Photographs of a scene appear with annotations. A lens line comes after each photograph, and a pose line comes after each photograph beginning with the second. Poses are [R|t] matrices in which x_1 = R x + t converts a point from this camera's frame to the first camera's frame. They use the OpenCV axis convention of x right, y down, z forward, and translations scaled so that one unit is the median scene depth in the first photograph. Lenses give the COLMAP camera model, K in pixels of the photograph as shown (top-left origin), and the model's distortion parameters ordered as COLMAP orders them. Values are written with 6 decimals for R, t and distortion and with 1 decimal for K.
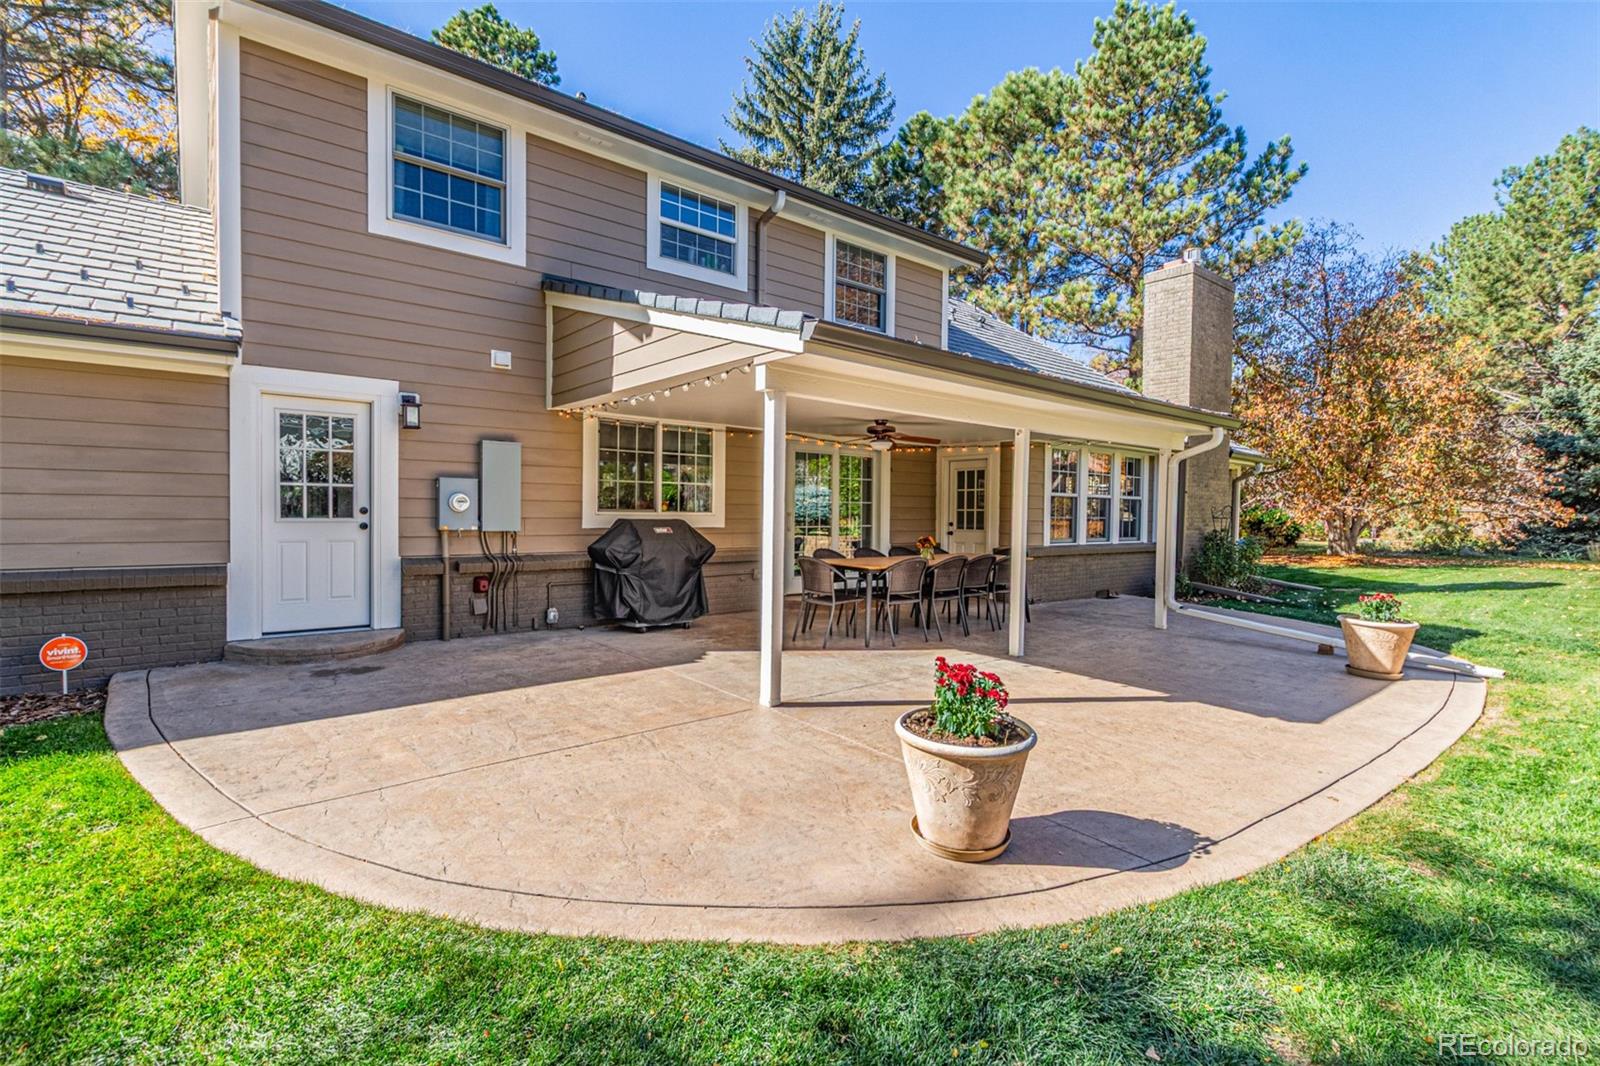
lens RADIAL K [[738.3, 0, 800.6], [0, 738.3, 527.7], [0, 0, 1]] dist [0.003472, -0.002056]
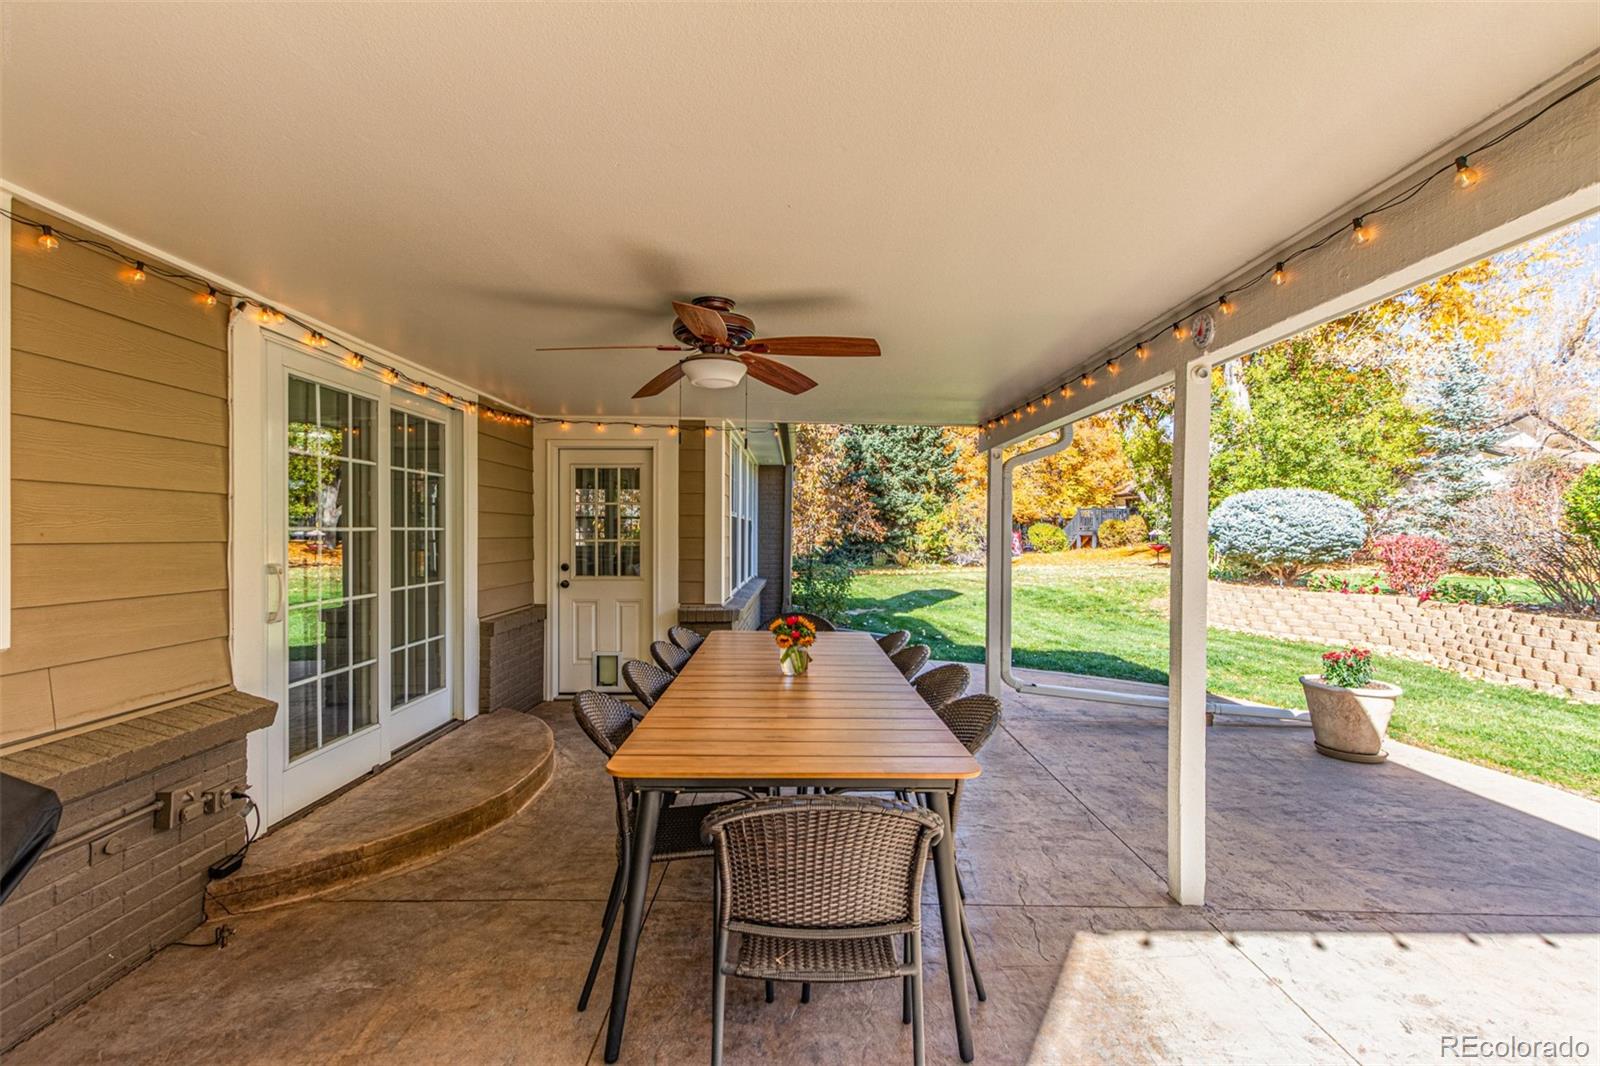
lens RADIAL K [[738.3, 0, 800.5], [0, 738.3, 536.2], [0, 0, 1]] dist [0.003472, -0.002056]
pose [[0.639261, -0.015036, 0.768843, -0.052239], [0.024633, 0.999696, -0.000930, -0.012236], [-0.768595, 0.019533, 0.639438, 0.283520]]
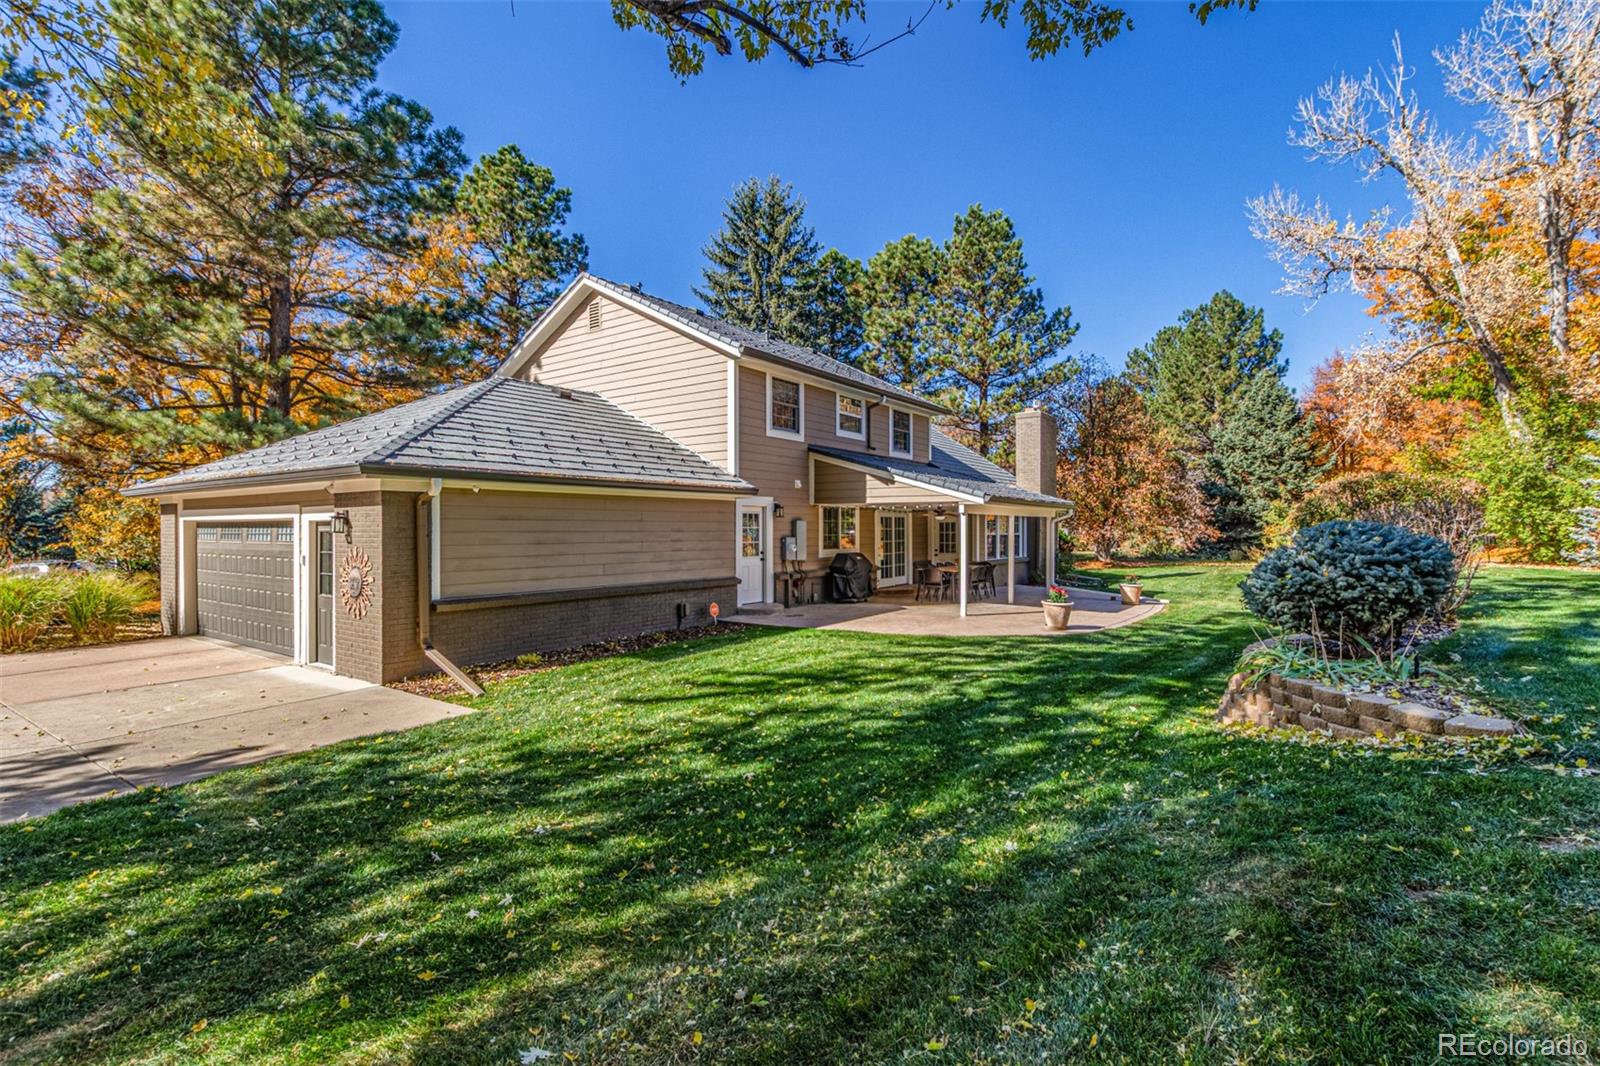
lens RADIAL K [[738.3, 0, 803.3], [0, 738.3, 531.6], [0, 0, 1]] dist [0.003472, -0.002056]
pose [[0.965181, -0.015700, 0.261112, -0.339286], [0.020410, 0.999674, -0.015337, -0.016176], [-0.260786, 0.020132, 0.965187, -0.409812]]
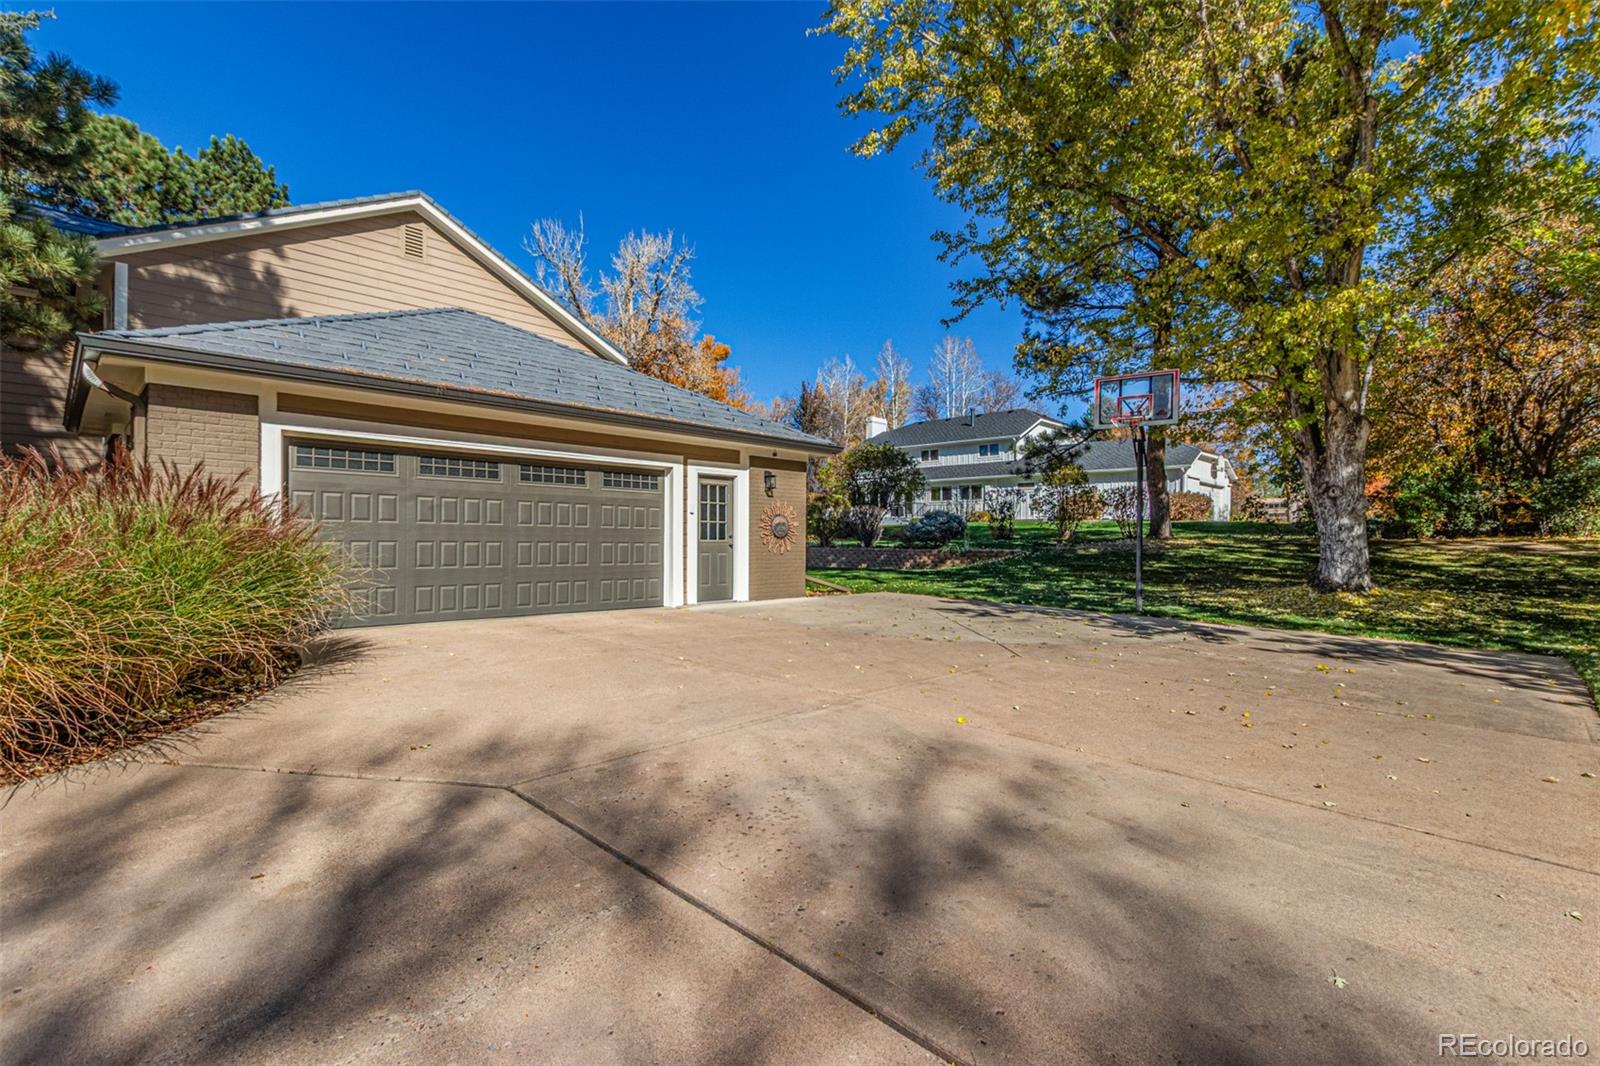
lens RADIAL K [[738.3, 0, 801.4], [0, 738.3, 536.5], [0, 0, 1]] dist [0.003472, -0.002056]
pose [[-0.099130, -0.008376, 0.995039, -1.863118], [0.012096, 0.999881, 0.009622, 0.025930], [-0.995001, 0.012990, -0.099017, 0.728874]]
